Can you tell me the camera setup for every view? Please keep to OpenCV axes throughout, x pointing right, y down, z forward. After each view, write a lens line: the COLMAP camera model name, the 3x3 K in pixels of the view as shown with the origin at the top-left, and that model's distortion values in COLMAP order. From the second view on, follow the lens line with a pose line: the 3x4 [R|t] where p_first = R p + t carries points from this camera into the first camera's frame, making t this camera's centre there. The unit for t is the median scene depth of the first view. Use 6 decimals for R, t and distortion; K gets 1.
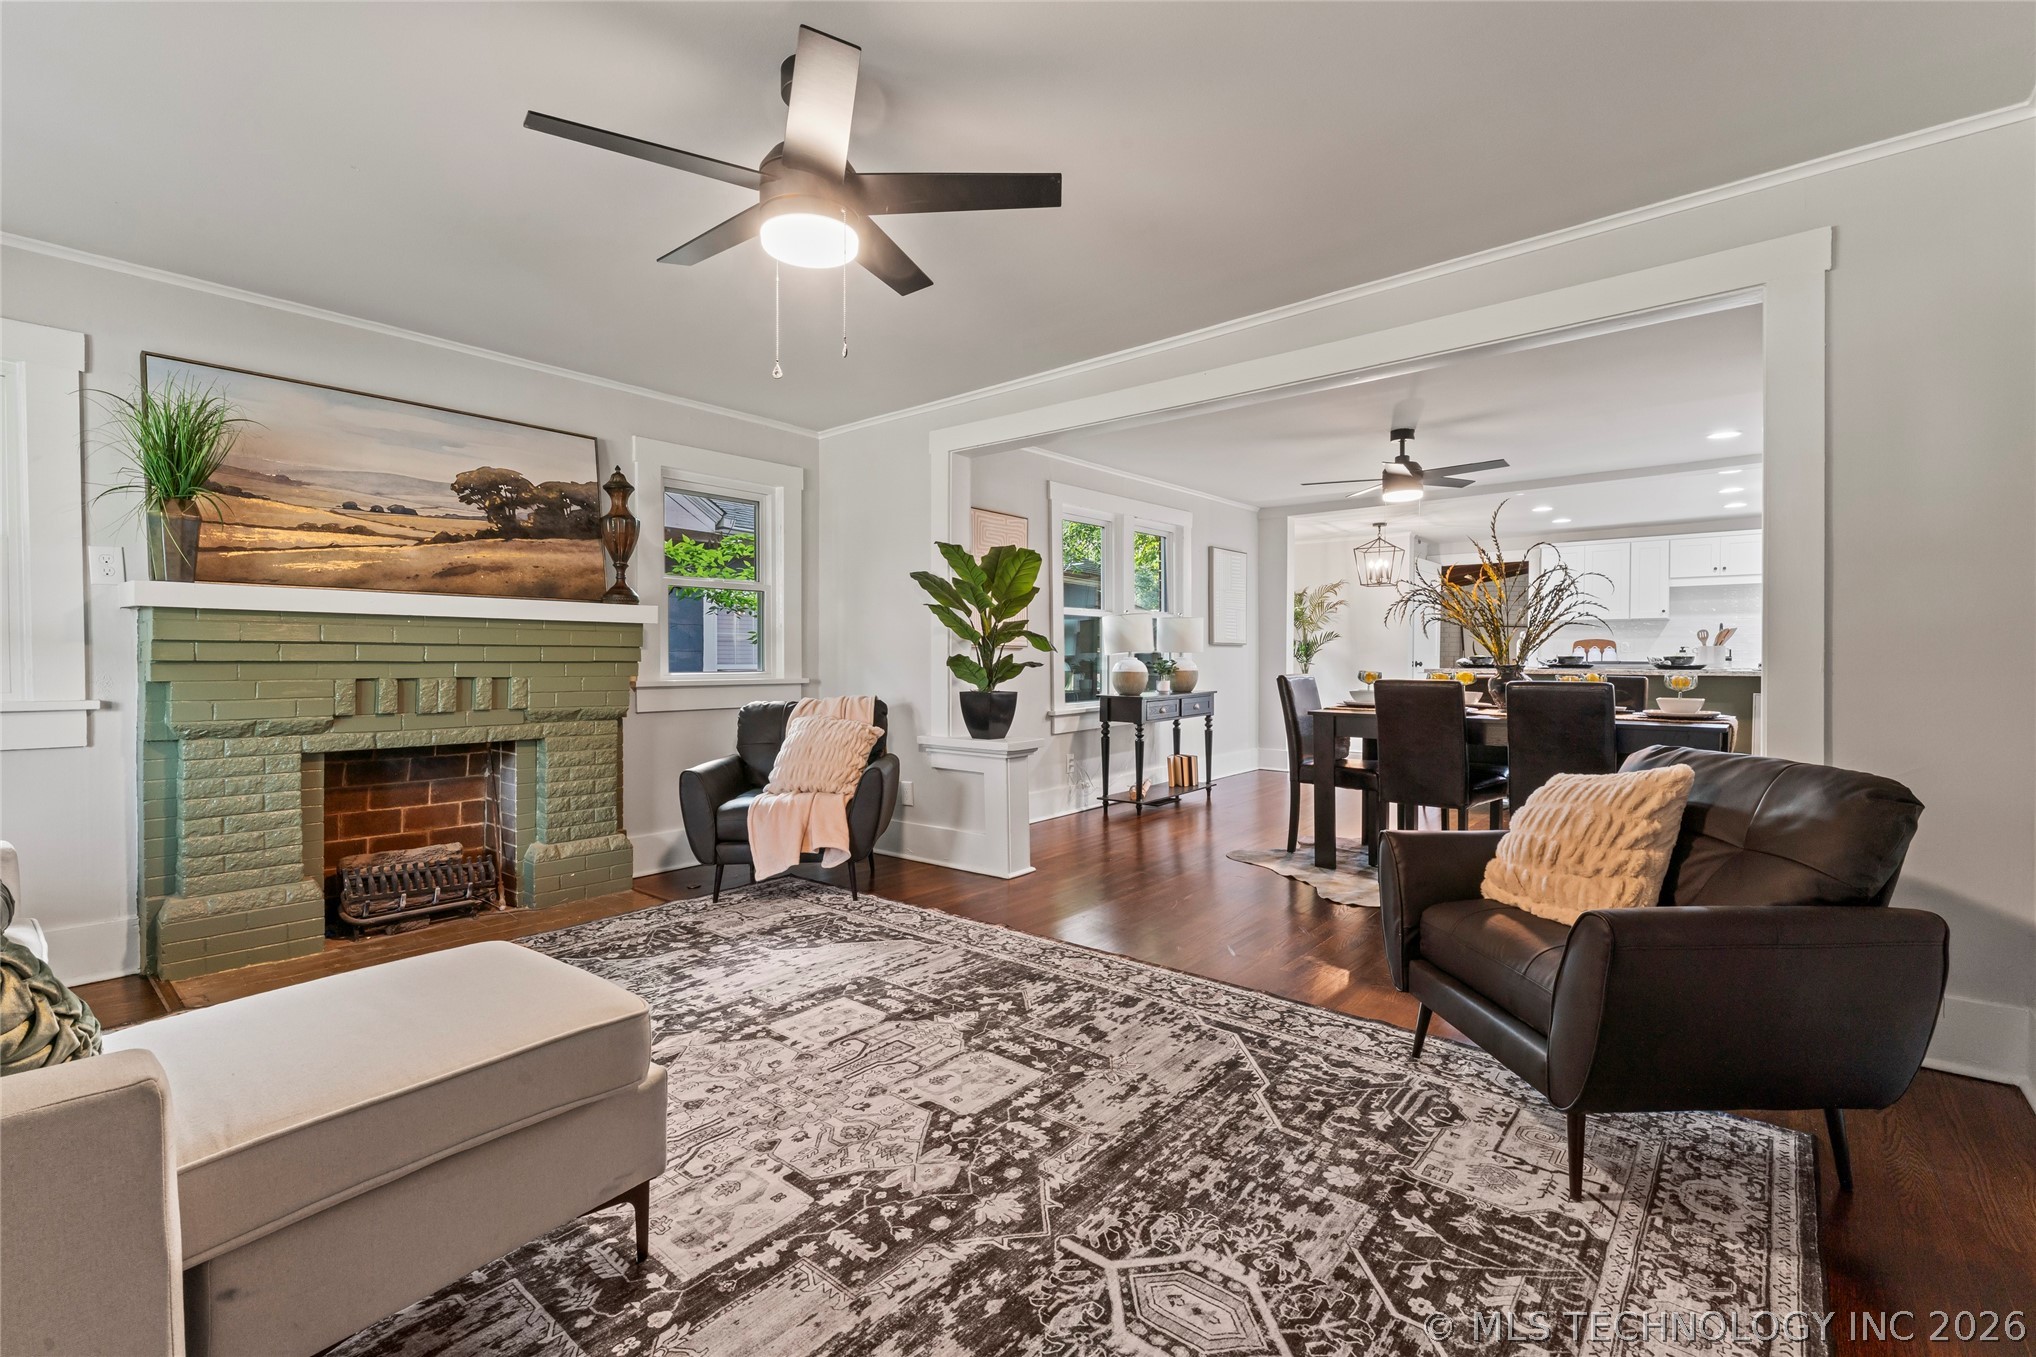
lens RADIAL K [[901.9, 0, 1008.6], [0, 901.9, 679.6], [0, 0, 1]] dist [-0.002649, 0.001907]
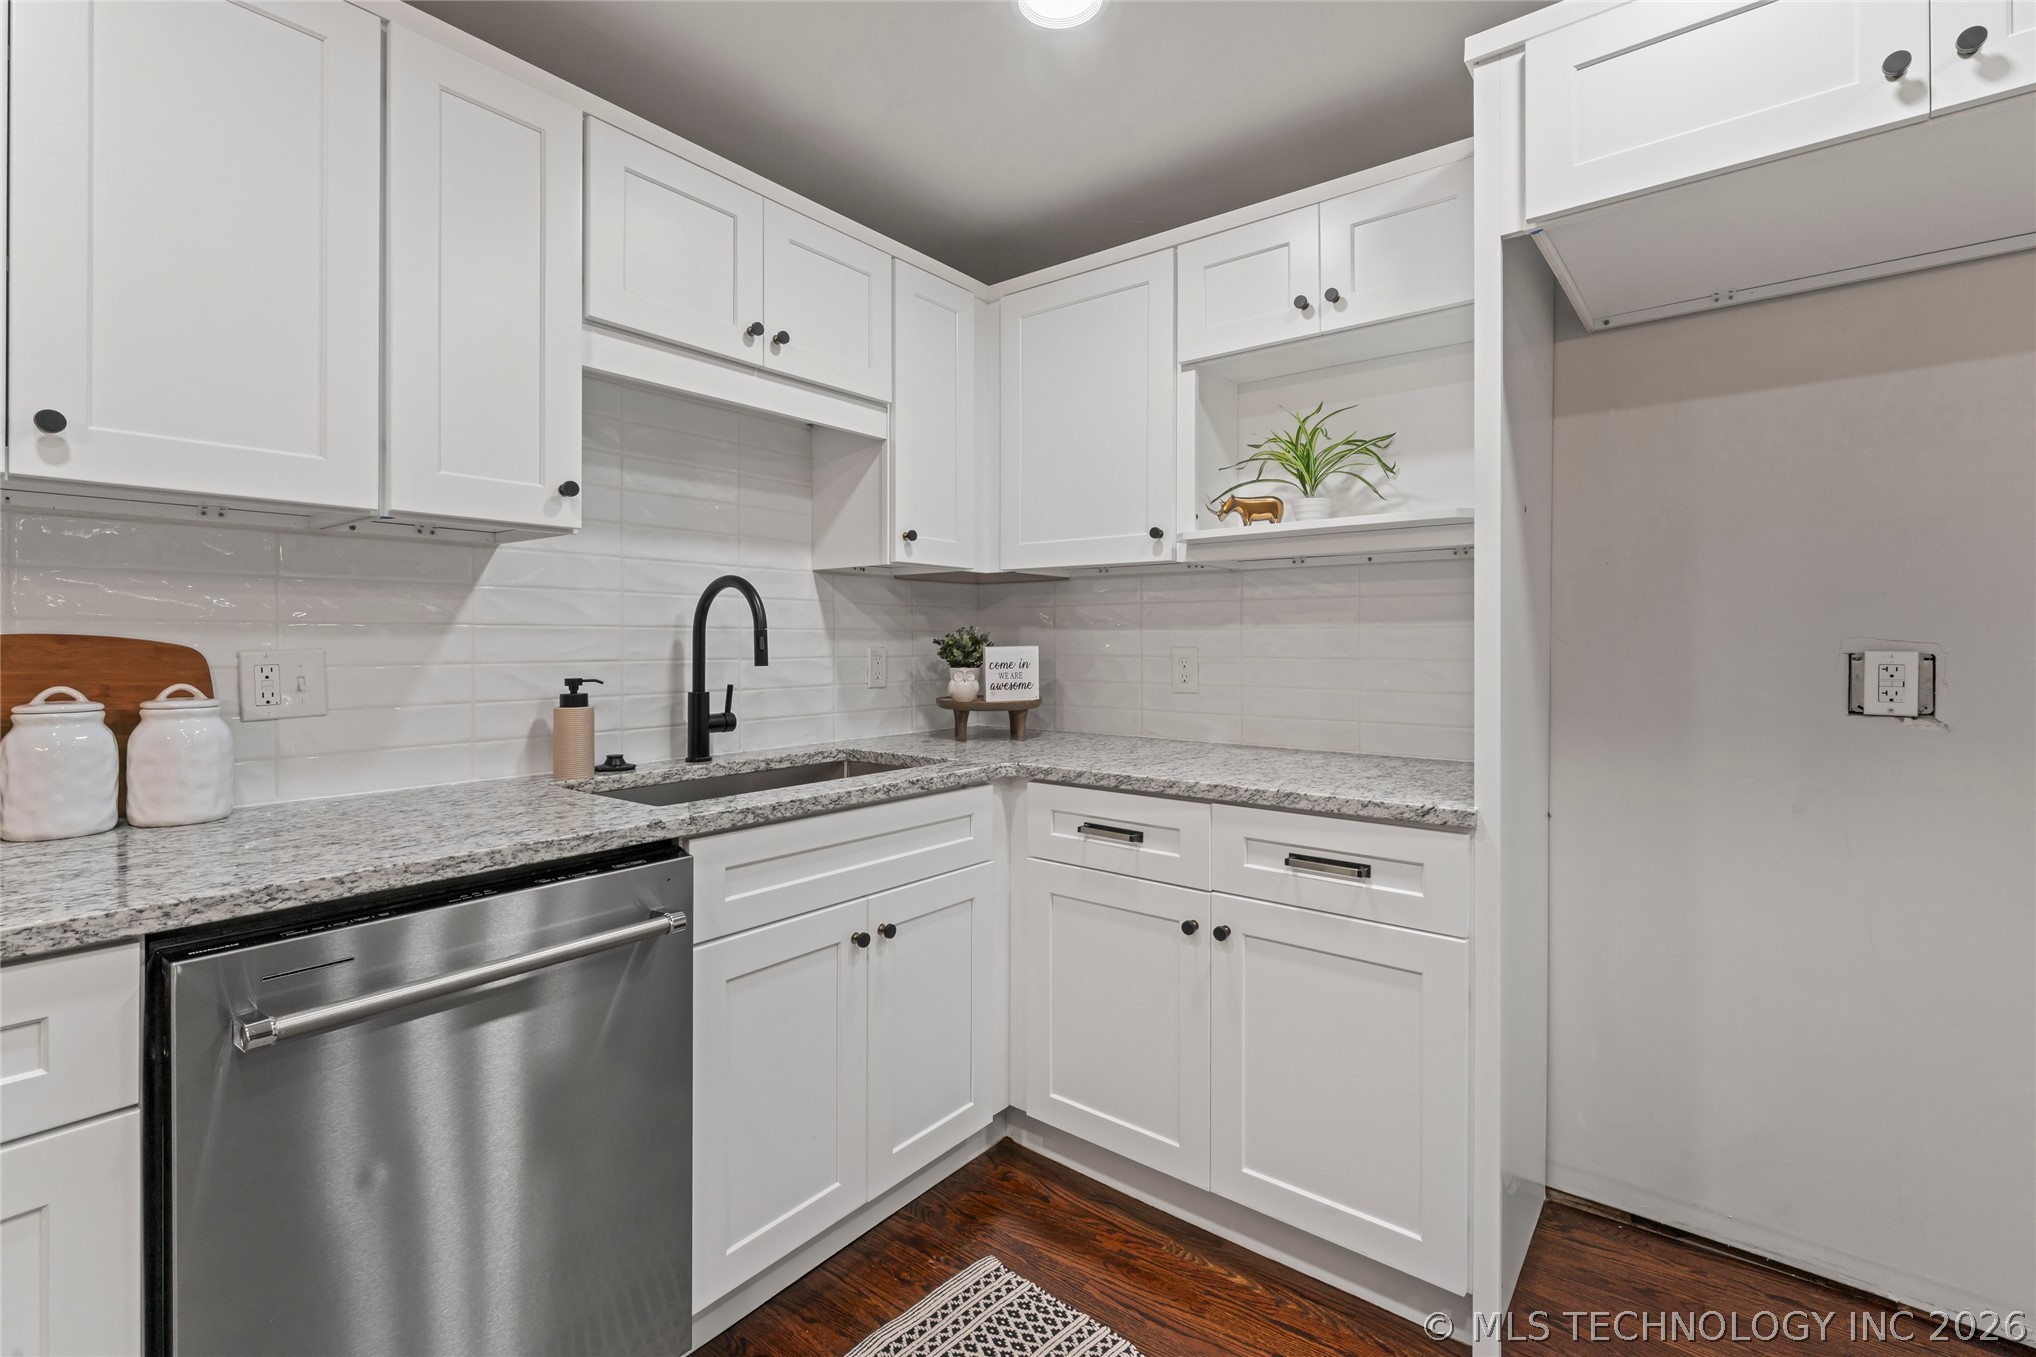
lens RADIAL K [[901.9, 0, 995.1], [0, 901.9, 636.7], [0, 0, 1]] dist [-0.002649, 0.001907]
pose [[-0.035043, -0.001125, 0.999385, 1.342484], [0.025988, 0.999660, 0.002037, -0.110109], [-0.999048, 0.026043, -0.035002, 2.273860]]
